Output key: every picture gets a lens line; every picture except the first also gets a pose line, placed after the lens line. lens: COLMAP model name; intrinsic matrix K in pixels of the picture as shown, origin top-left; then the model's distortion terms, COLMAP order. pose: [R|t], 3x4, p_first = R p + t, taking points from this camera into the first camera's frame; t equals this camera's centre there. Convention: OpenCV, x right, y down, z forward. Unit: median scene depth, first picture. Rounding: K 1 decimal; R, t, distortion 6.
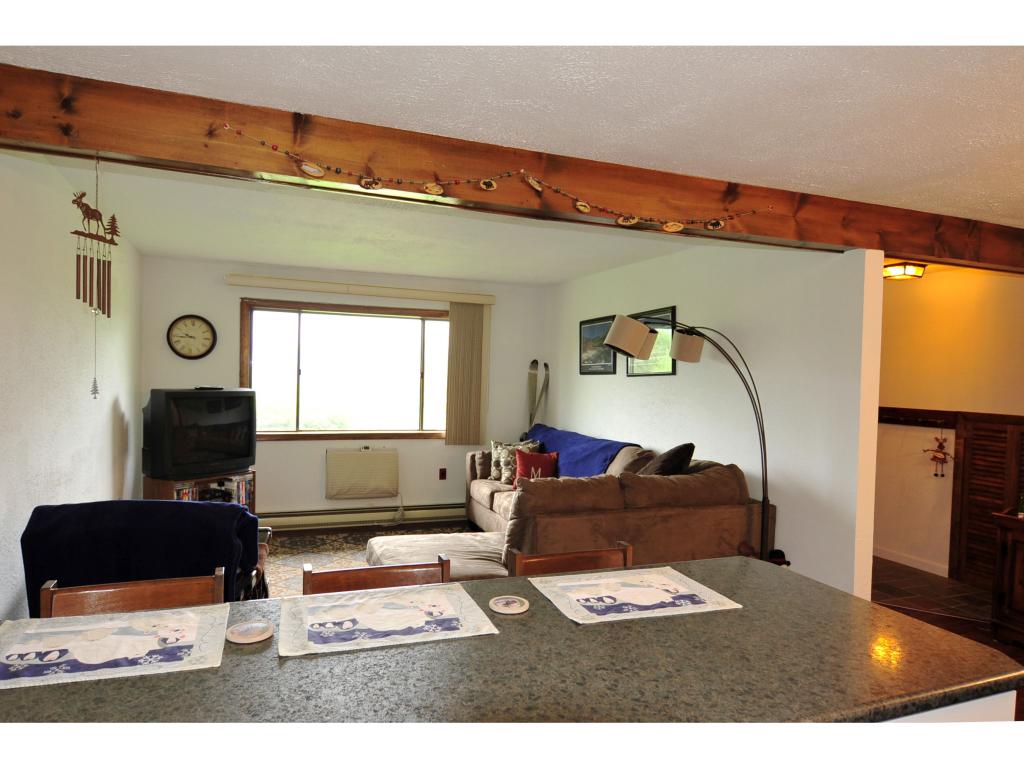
lens RADIAL K [[621.2, 0, 510.4], [0, 621.2, 397.7], [0, 0, 1]] dist [0.005872, -0.019735]
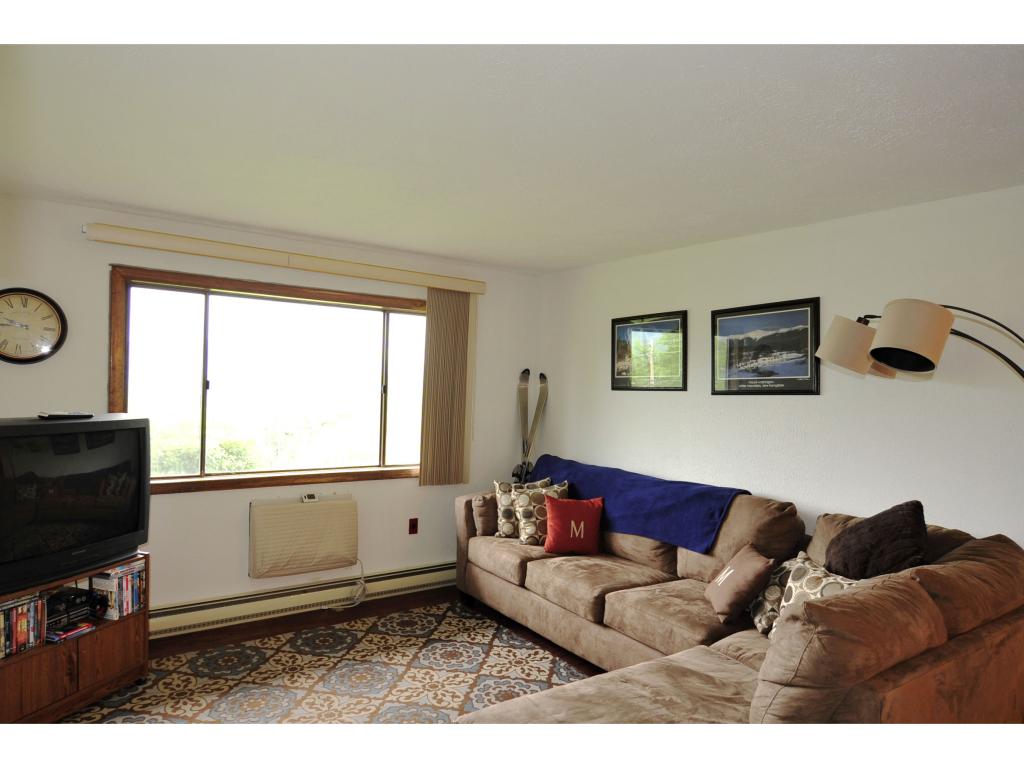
lens RADIAL K [[621.2, 0, 510.4], [0, 621.2, 397.7], [0, 0, 1]] dist [0.005872, -0.019735]
pose [[0.971715, 0.000049, 0.236158, -0.201109], [0.002227, 0.999954, -0.009368, -0.022717], [-0.236147, 0.009629, 0.971670, 0.320287]]
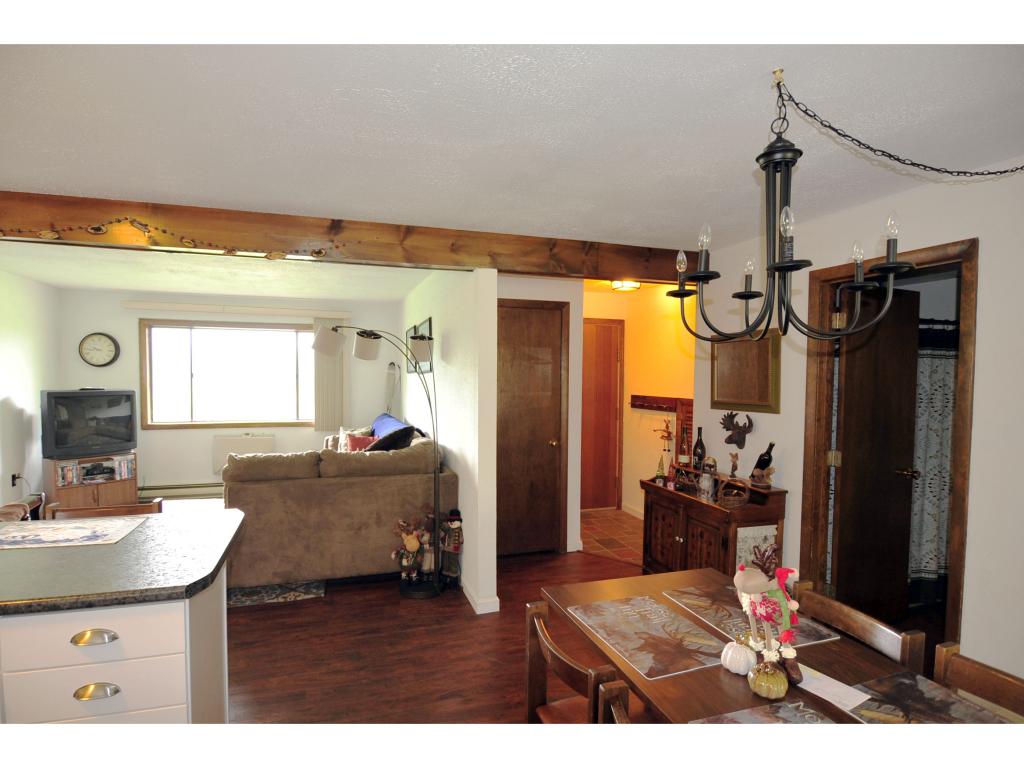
lens RADIAL K [[509.8, 0, 488.5], [0, 509.8, 401.0], [0, 0, 1]] dist [-0.016289, -0.000766]
pose [[0.998972, -0.014942, -0.042799, 0.340806], [0.015520, 0.999792, 0.013217, 0.007951], [0.042593, -0.013867, 0.998996, -0.014477]]
